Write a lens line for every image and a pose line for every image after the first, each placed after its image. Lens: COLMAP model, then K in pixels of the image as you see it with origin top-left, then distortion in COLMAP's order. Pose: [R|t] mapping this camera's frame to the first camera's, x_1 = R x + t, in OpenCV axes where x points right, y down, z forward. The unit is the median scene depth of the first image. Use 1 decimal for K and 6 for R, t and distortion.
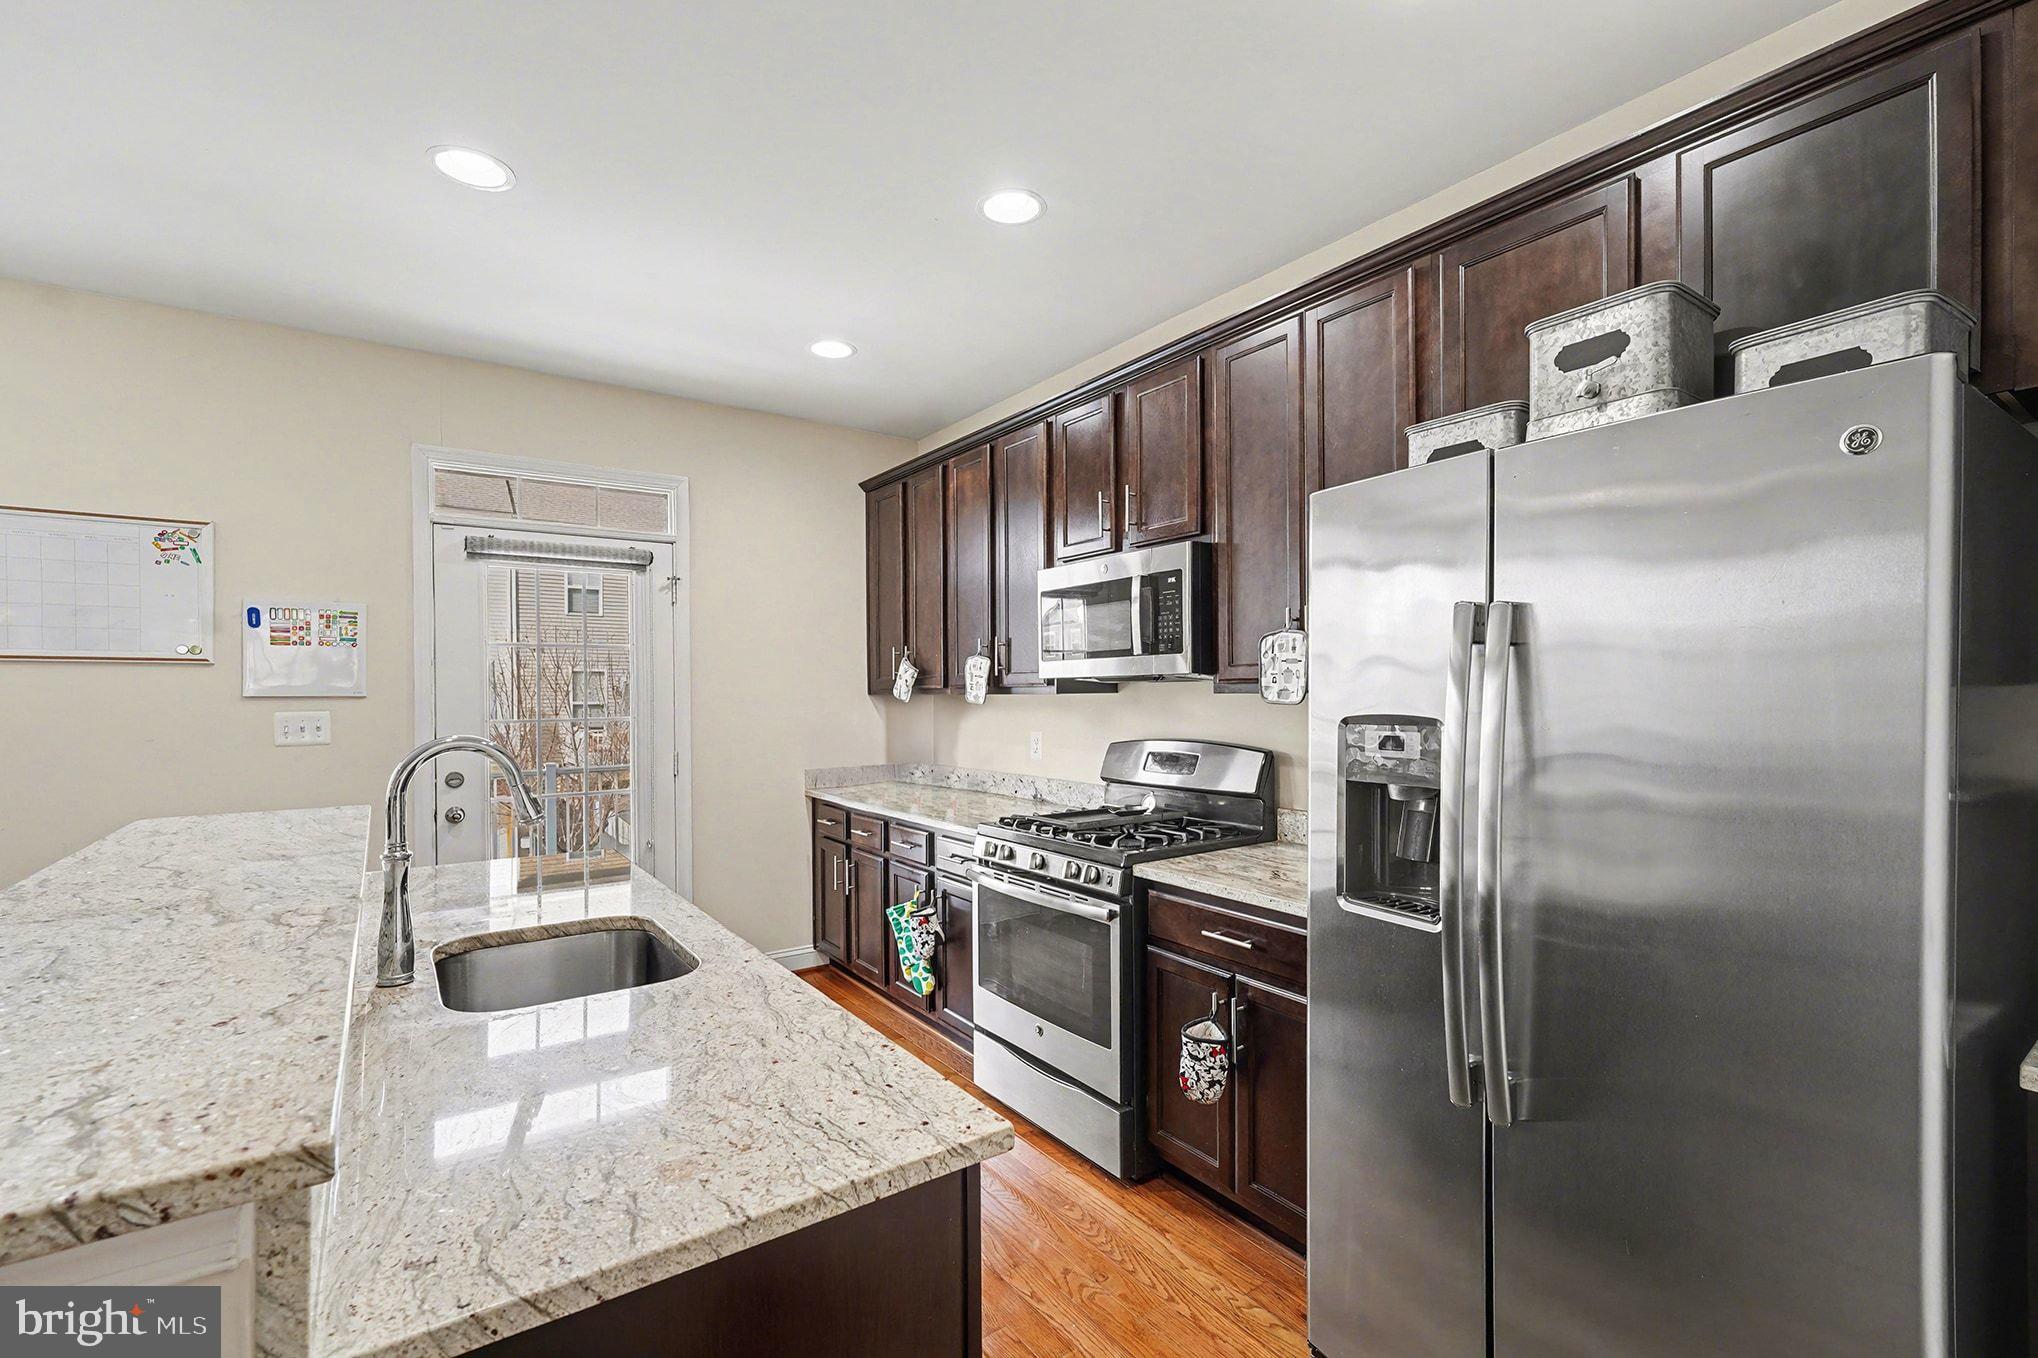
lens RADIAL K [[884.5, 0, 1027.5], [0, 884.5, 694.0], [0, 0, 1]] dist [0.016064, -0.000218]
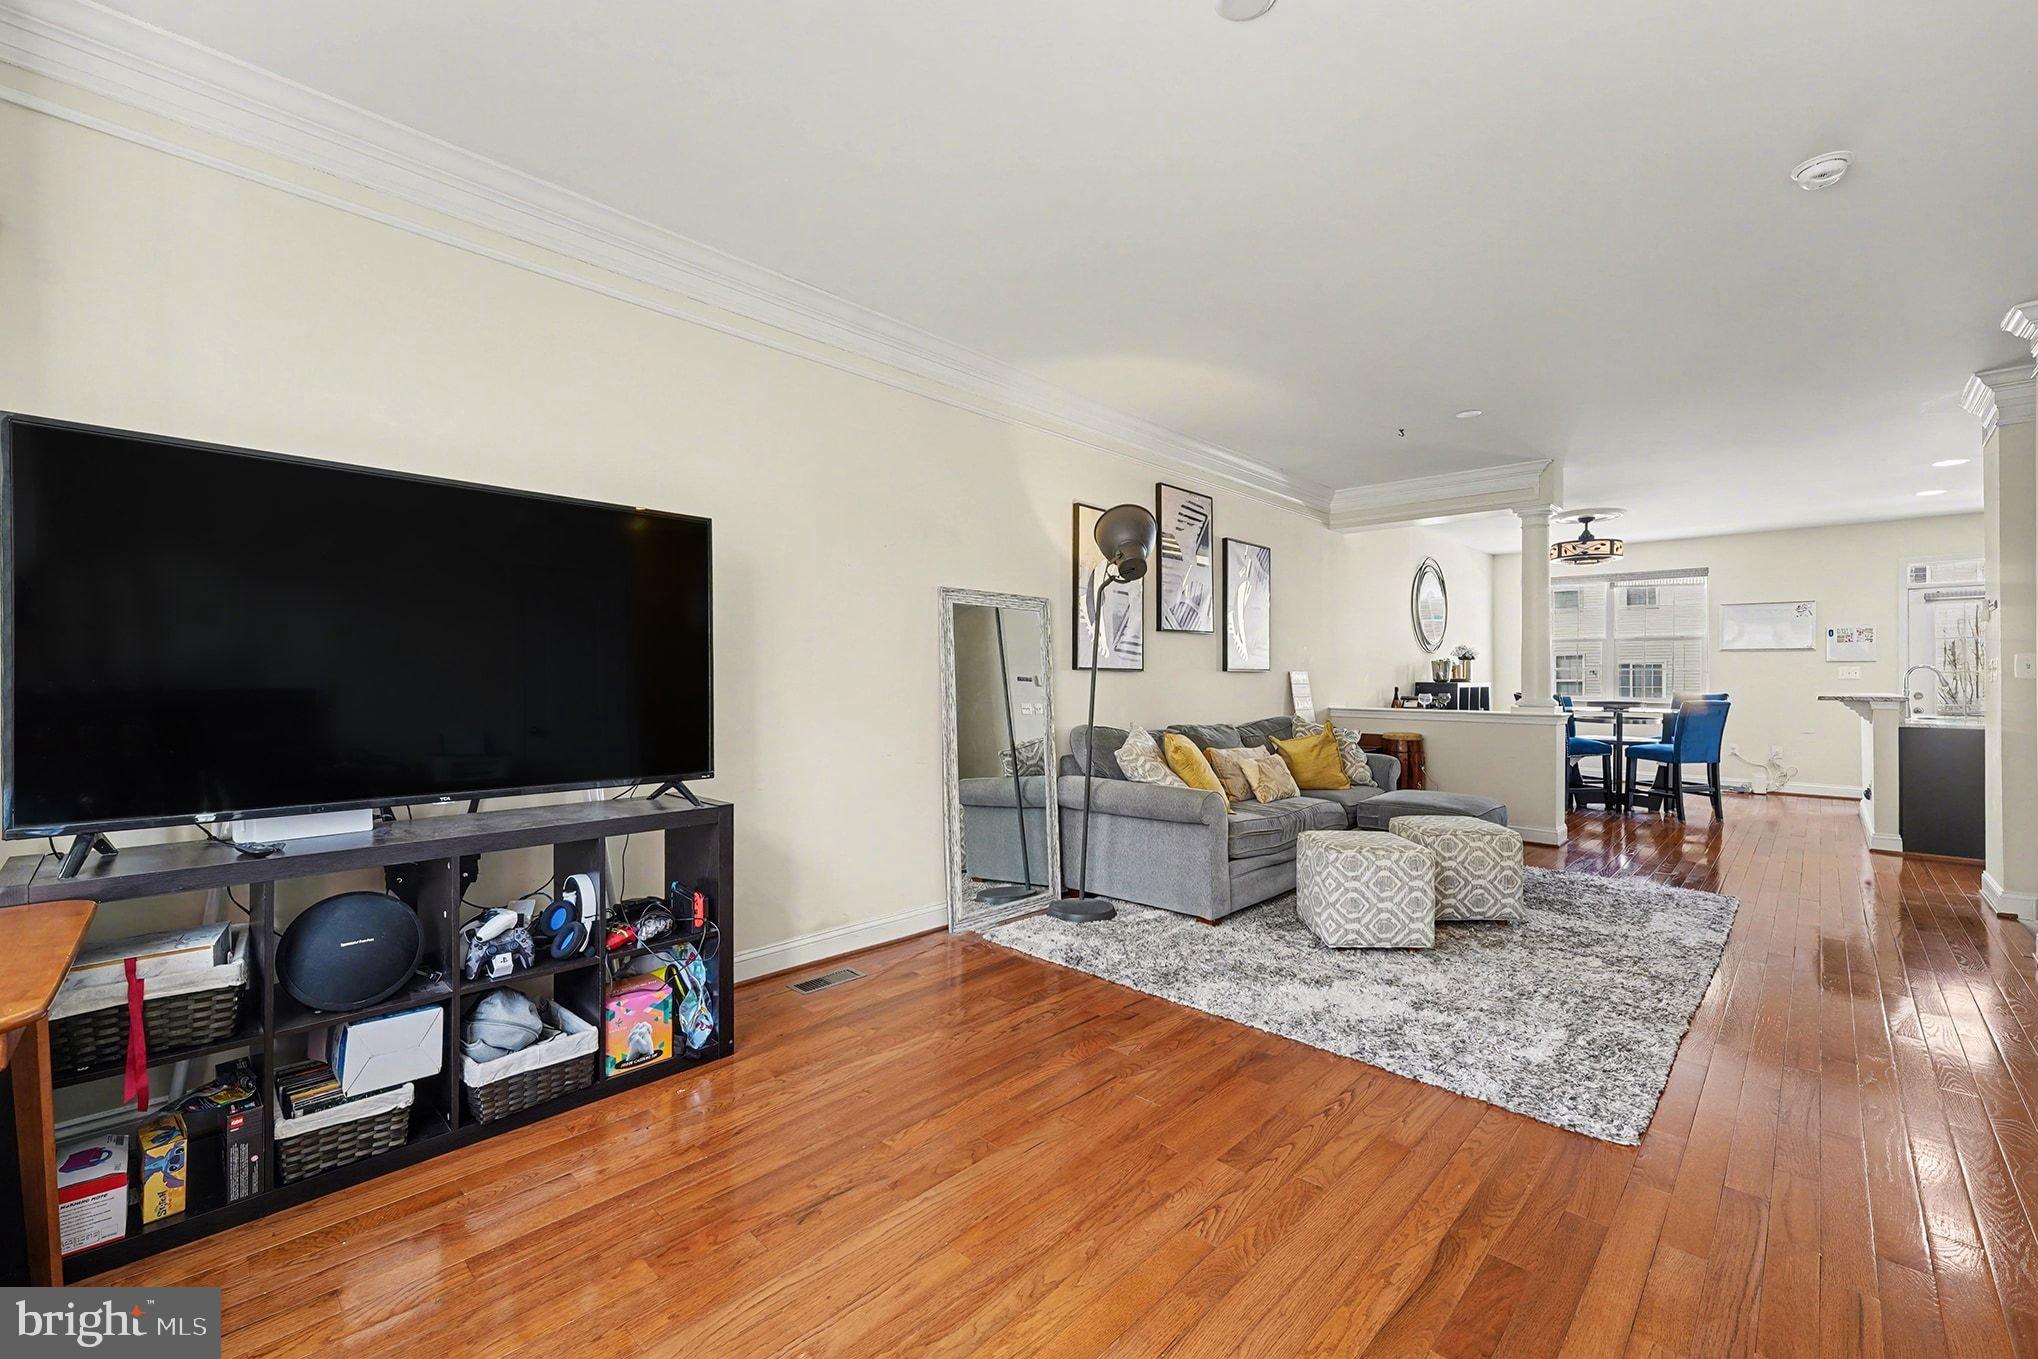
lens RADIAL K [[821.5, 0, 1026.7], [0, 821.5, 684.4], [0, 0, 1]] dist [0.000796, -0.003023]
pose [[0.182867, 0.007770, -0.983107, 1.383432], [-0.001757, 0.999970, 0.007576, 0.069936], [0.983136, 0.000342, 0.182875, -2.246084]]
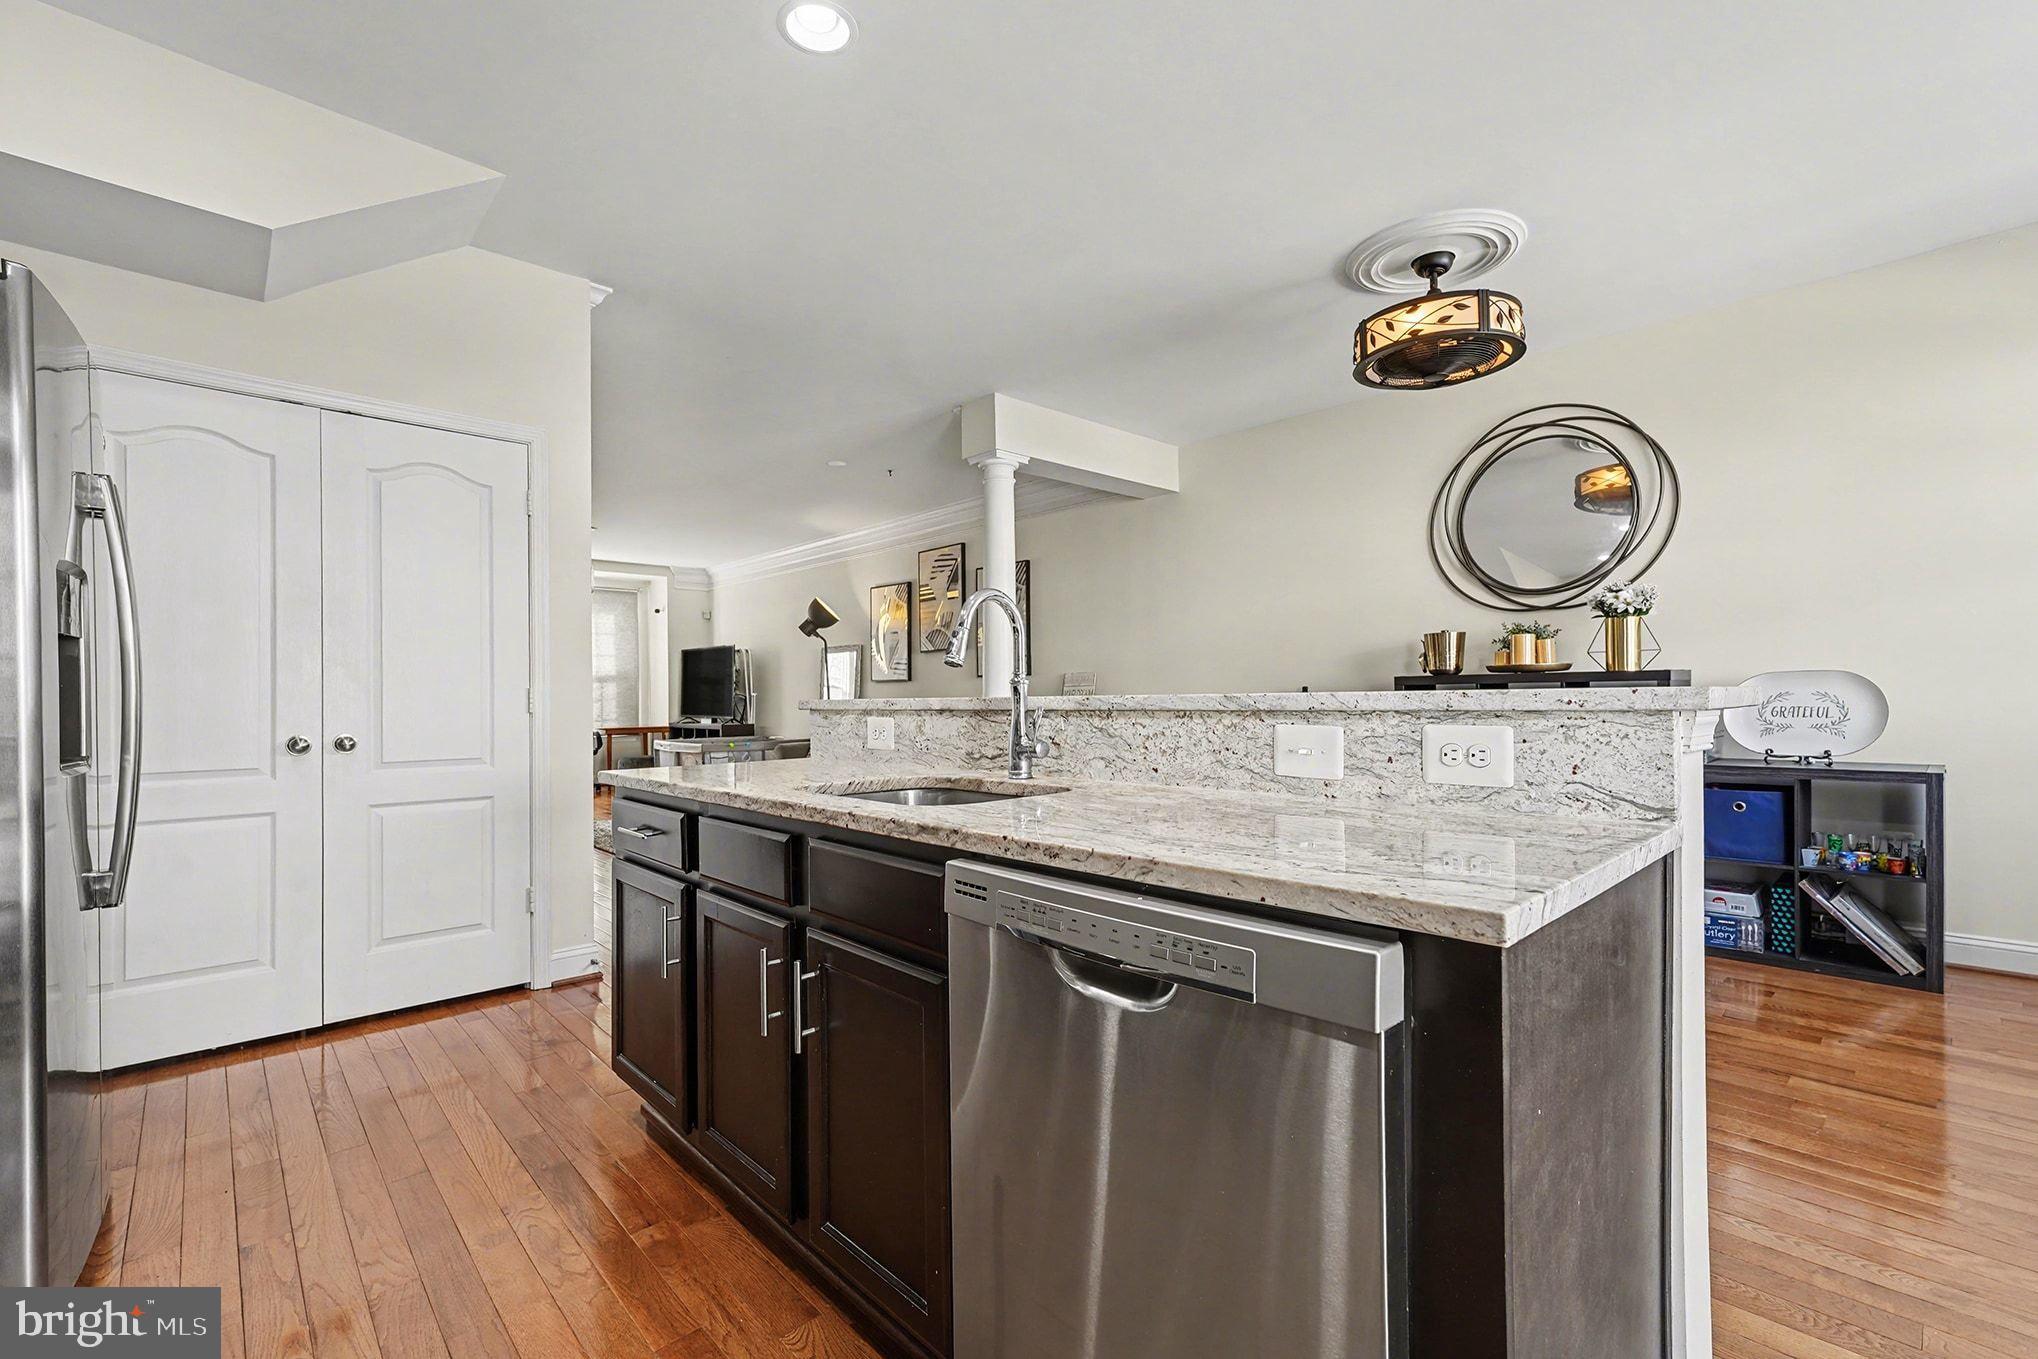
lens RADIAL K [[870.9, 0, 1035.6], [0, 870.9, 685.0], [0, 0, 1]] dist [-0.005417, -0.000196]
pose [[-0.989134, 0.009567, -0.146704, -0.300907], [0.011085, 0.999893, -0.009535, 0.102121], [0.146597, -0.011058, -0.989134, 1.219645]]
